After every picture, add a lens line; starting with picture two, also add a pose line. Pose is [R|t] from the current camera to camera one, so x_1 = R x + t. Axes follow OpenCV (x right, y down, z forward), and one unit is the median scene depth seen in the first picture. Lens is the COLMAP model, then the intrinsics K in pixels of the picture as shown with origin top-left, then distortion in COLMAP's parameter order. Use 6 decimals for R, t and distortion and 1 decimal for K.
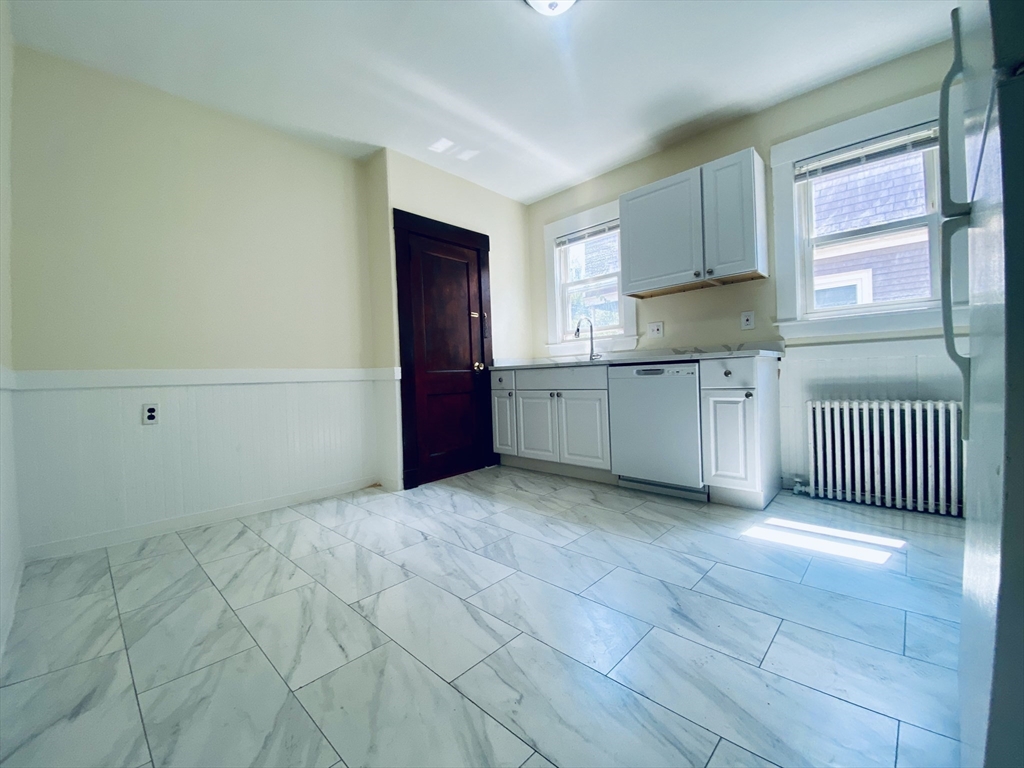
lens RADIAL K [[421.4, 0, 512.0], [0, 421.4, 384.0], [0, 0, 1]] dist [0.008059, -0.000899]
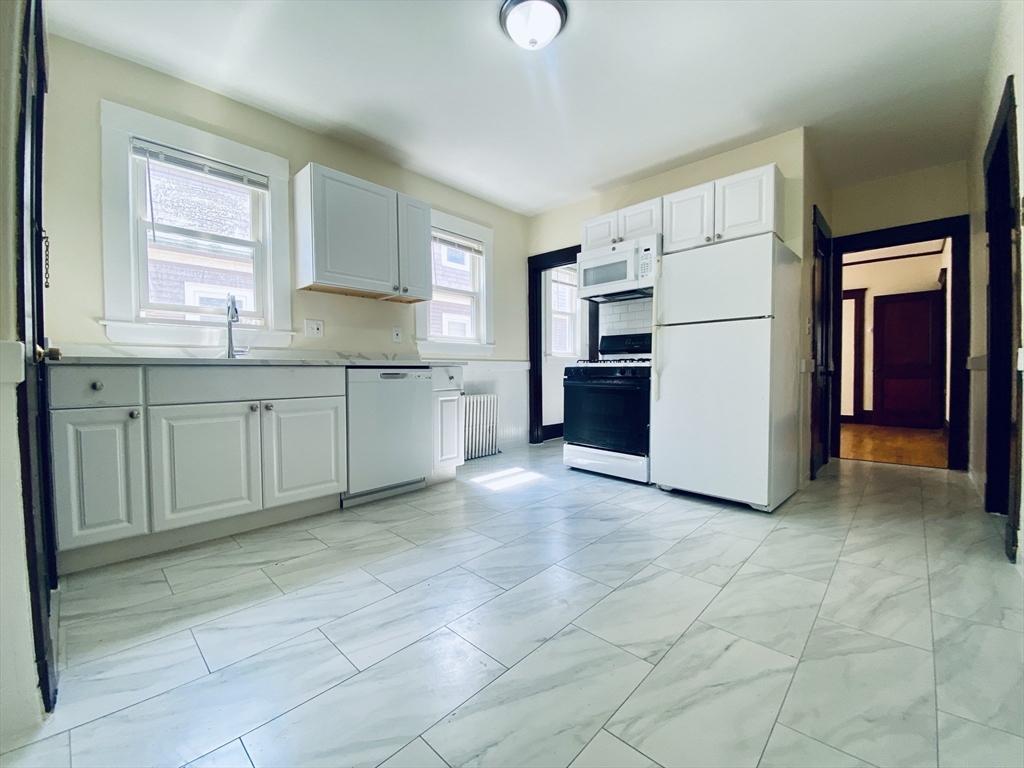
lens RADIAL K [[421.4, 0, 512.0], [0, 421.4, 384.0], [0, 0, 1]] dist [0.008059, -0.000899]
pose [[-0.013774, 0.001734, 0.999904, -0.649819], [0.025978, 0.999662, -0.001376, -0.000314], [-0.999568, 0.025957, -0.013814, 0.704766]]
